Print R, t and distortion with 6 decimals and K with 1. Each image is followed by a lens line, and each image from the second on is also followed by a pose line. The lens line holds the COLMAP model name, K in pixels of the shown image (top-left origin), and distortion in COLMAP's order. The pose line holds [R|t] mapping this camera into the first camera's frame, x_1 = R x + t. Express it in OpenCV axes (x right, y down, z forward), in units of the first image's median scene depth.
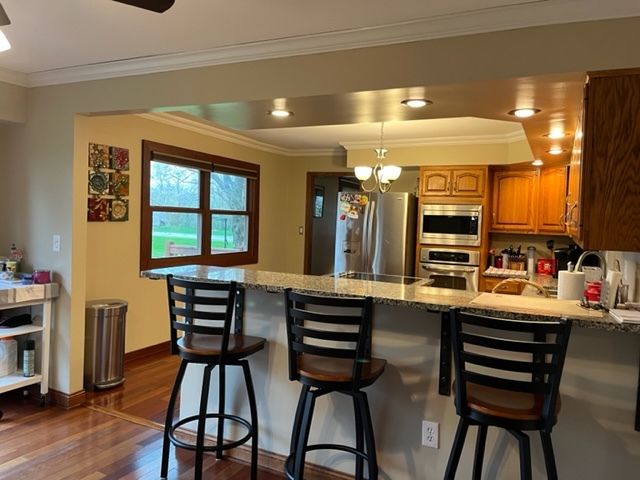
lens RADIAL K [[485.3, 0, 320.9], [0, 485.3, 233.3], [0, 0, 1]] dist [0.059934, -0.075702]
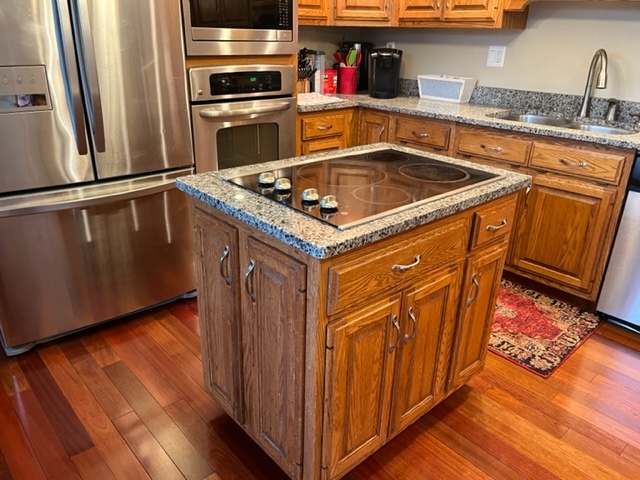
lens RADIAL K [[485.3, 0, 319.9], [0, 485.3, 238.2], [0, 0, 1]] dist [0.059934, -0.075702]
pose [[0.365688, -0.386280, 0.846794, -0.198960], [0.018577, 0.912658, 0.408302, -0.006864], [-0.930552, -0.133580, 0.340924, 0.923178]]
